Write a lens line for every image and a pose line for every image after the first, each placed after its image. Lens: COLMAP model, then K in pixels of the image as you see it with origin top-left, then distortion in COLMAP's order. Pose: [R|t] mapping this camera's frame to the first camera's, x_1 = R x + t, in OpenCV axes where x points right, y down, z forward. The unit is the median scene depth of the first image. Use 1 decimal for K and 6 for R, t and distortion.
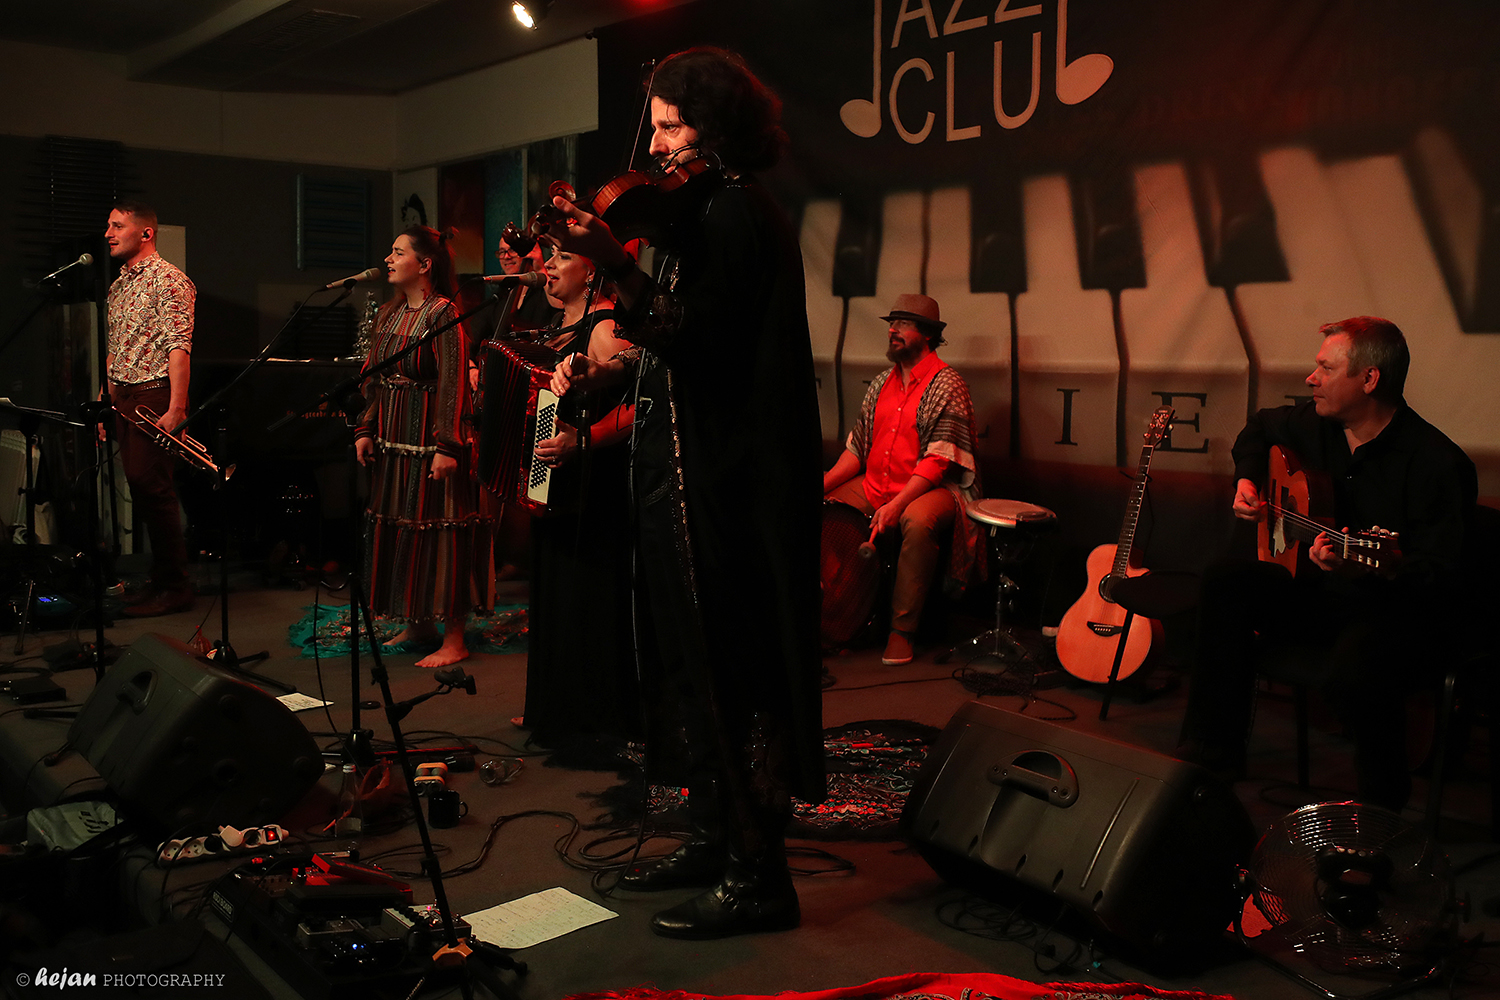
lens RADIAL K [[1405.2, 0, 750.0], [0, 1405.2, 500.0], [0, 0, 1]] dist [-0.109623, 0.186010]
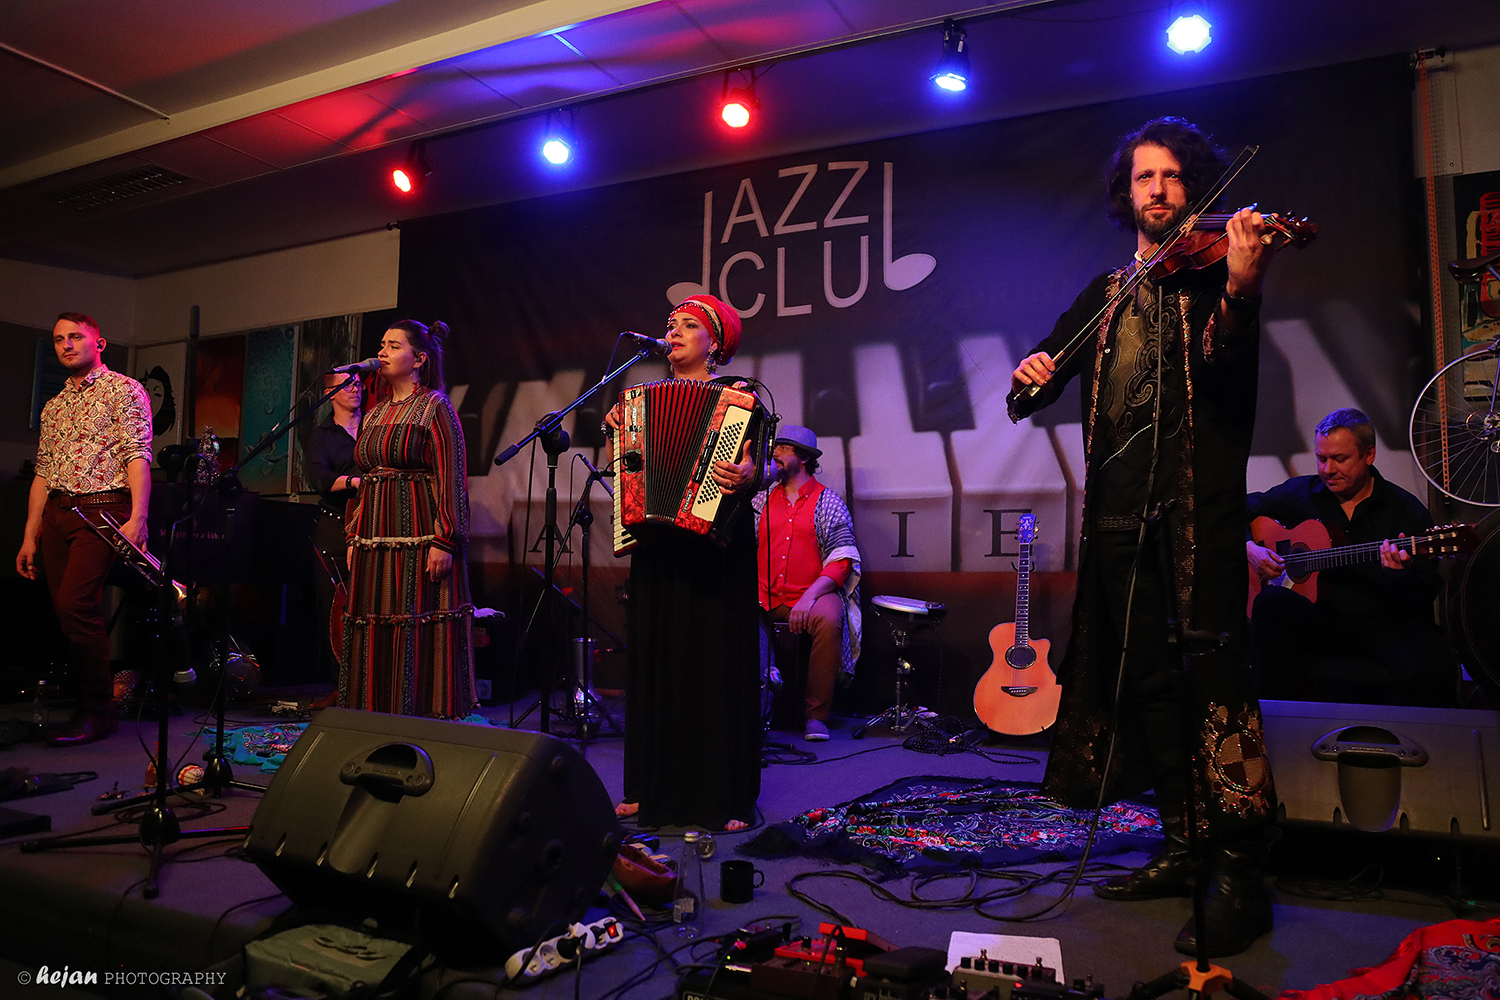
lens RADIAL K [[1069.8, 0, 789.5], [0, 1069.8, 473.0], [0, 0, 1]] dist [-0.190282, 0.171693]
pose [[0.901354, 0.035893, 0.431593, -0.282270], [0.045541, 0.983179, -0.176877, 0.051101], [-0.430682, 0.179084, 0.884558, 0.210518]]
